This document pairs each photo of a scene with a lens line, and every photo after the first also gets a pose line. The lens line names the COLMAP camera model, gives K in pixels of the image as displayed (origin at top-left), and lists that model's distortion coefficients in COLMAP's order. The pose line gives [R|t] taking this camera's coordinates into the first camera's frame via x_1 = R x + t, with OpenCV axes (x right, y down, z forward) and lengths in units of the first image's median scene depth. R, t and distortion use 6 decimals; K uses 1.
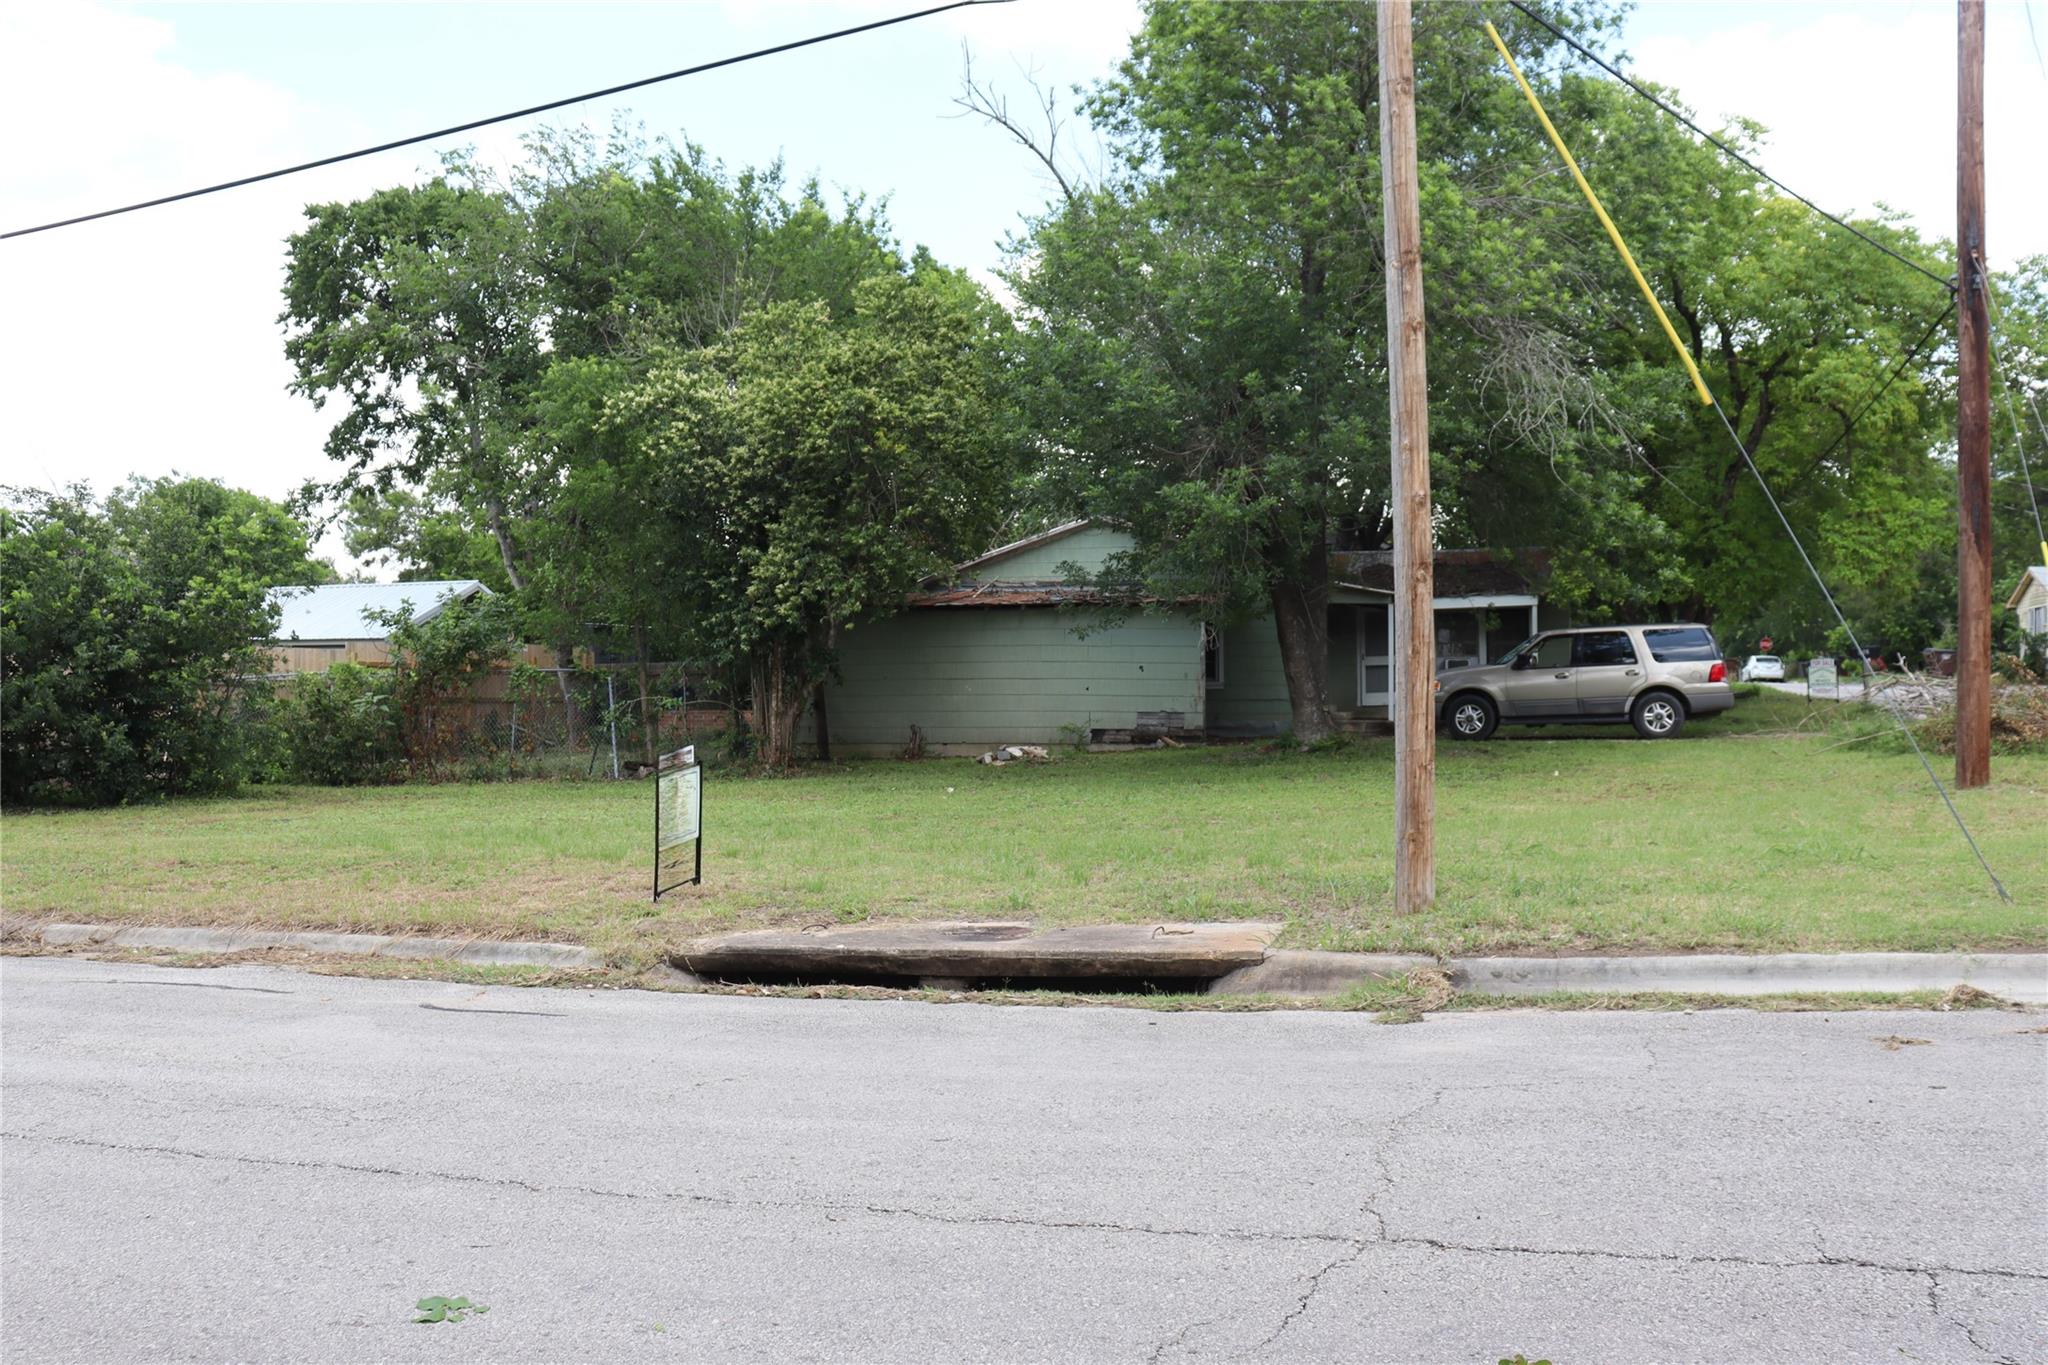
lens RADIAL K [[1746.8, 0, 1024.0], [0, 1746.8, 682.5], [0, 0, 1]] dist [-0.179248, 0.161514]
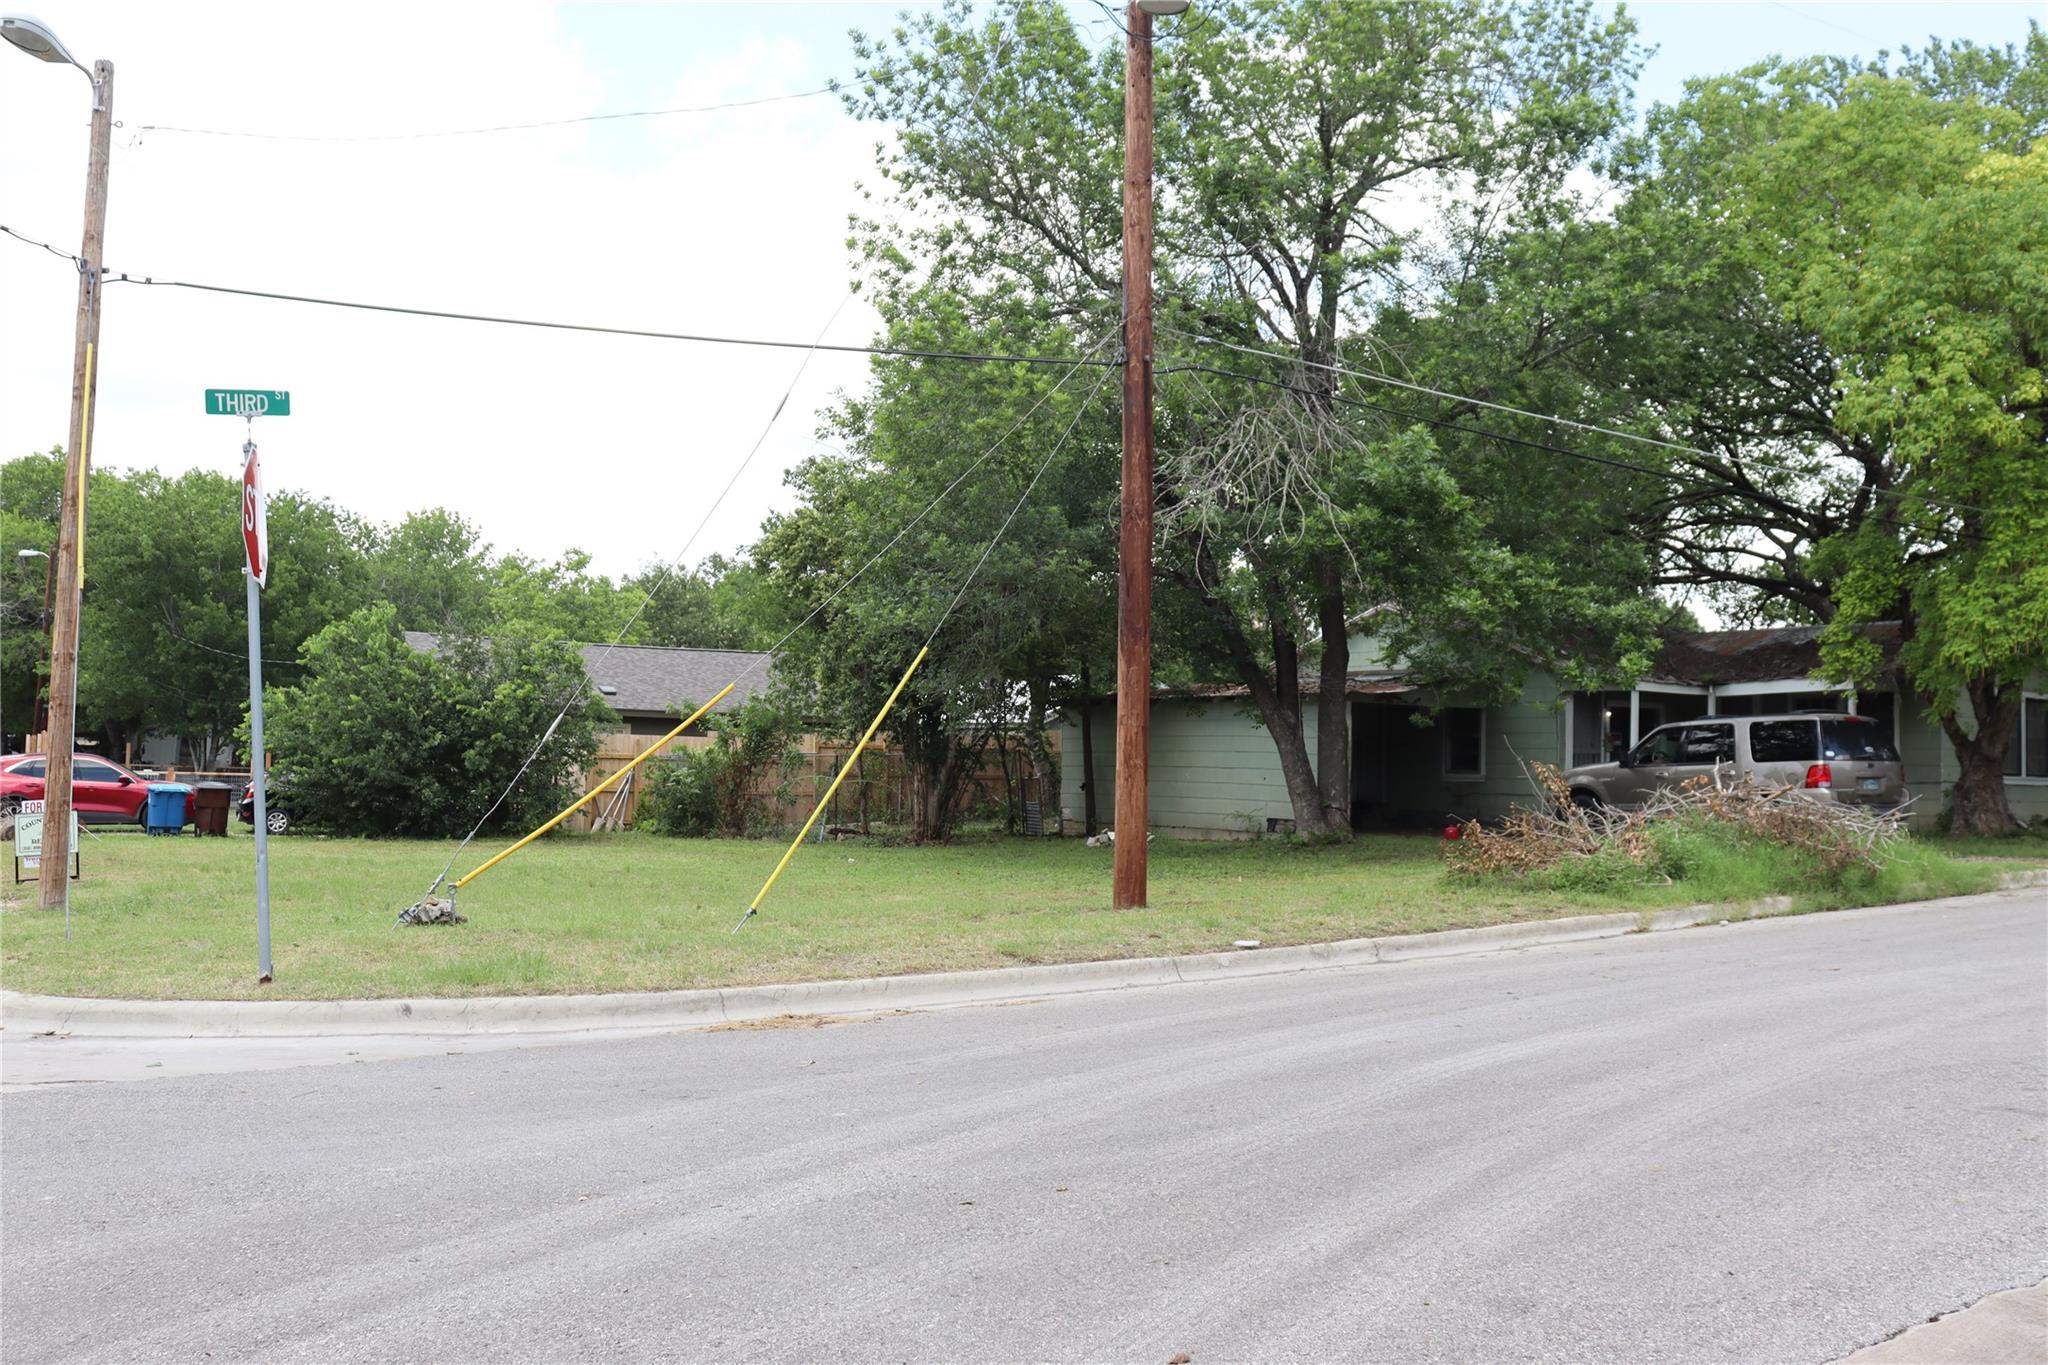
lens RADIAL K [[1746.8, 0, 1024.0], [0, 1746.8, 682.5], [0, 0, 1]] dist [-0.179248, 0.161514]
pose [[0.754675, -0.011014, -0.656007, 0.647177], [-0.017590, 0.999160, -0.037011, -0.013598], [0.655863, 0.039471, 0.753847, 0.145101]]
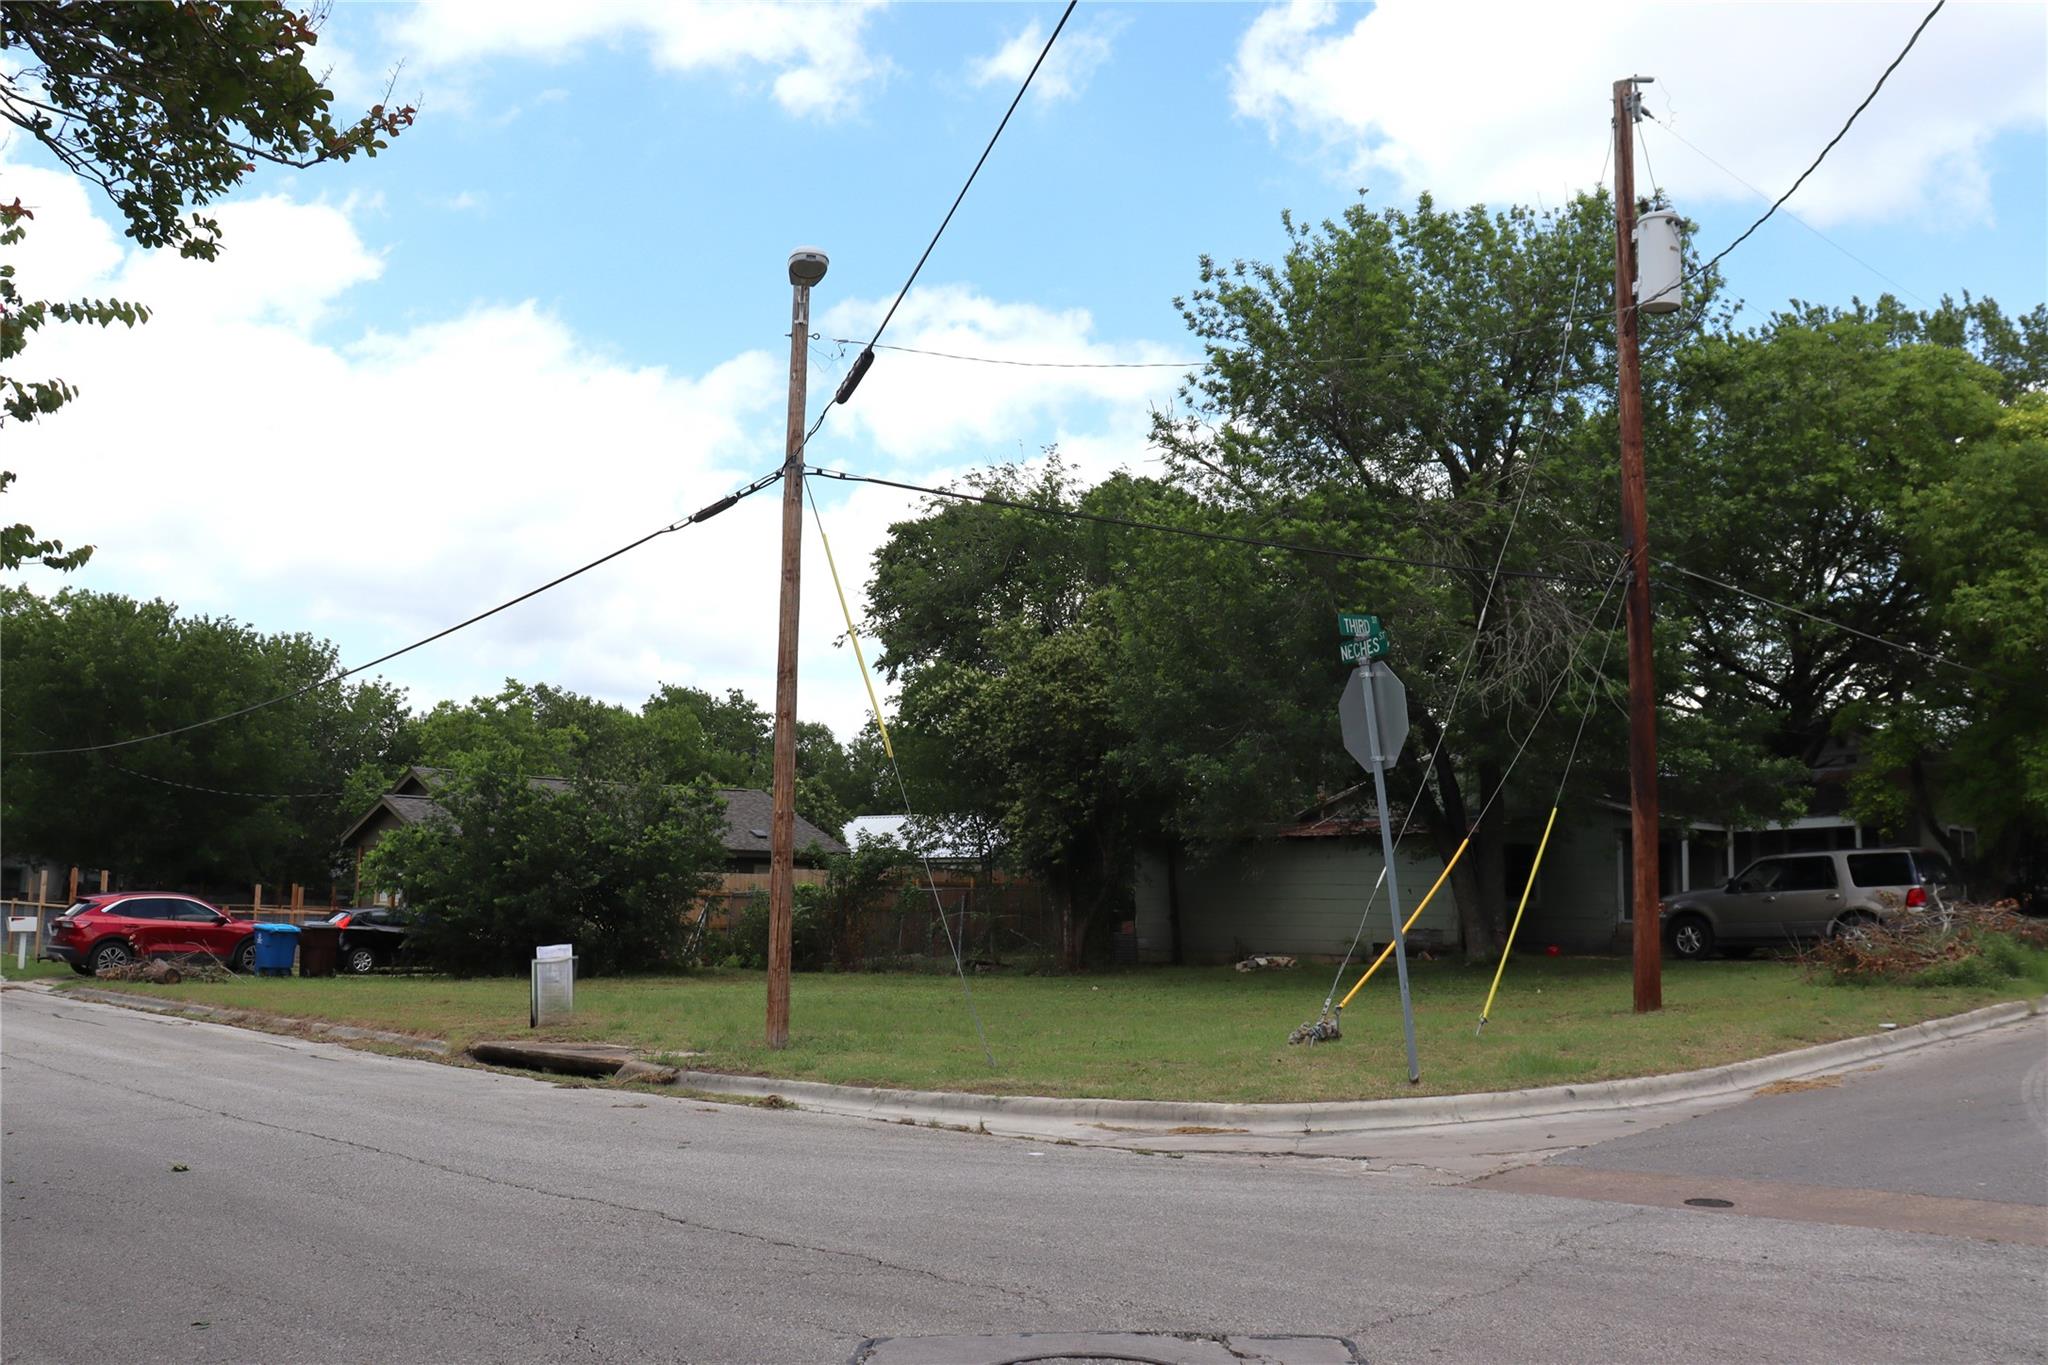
lens RADIAL K [[1746.8, 0, 1024.0], [0, 1746.8, 682.5], [0, 0, 1]] dist [-0.179248, 0.161514]
pose [[0.868159, -0.046993, -0.494056, 0.444274], [-0.010377, 0.993570, -0.112740, -0.014664], [0.496177, 0.103003, 0.862090, -0.135516]]
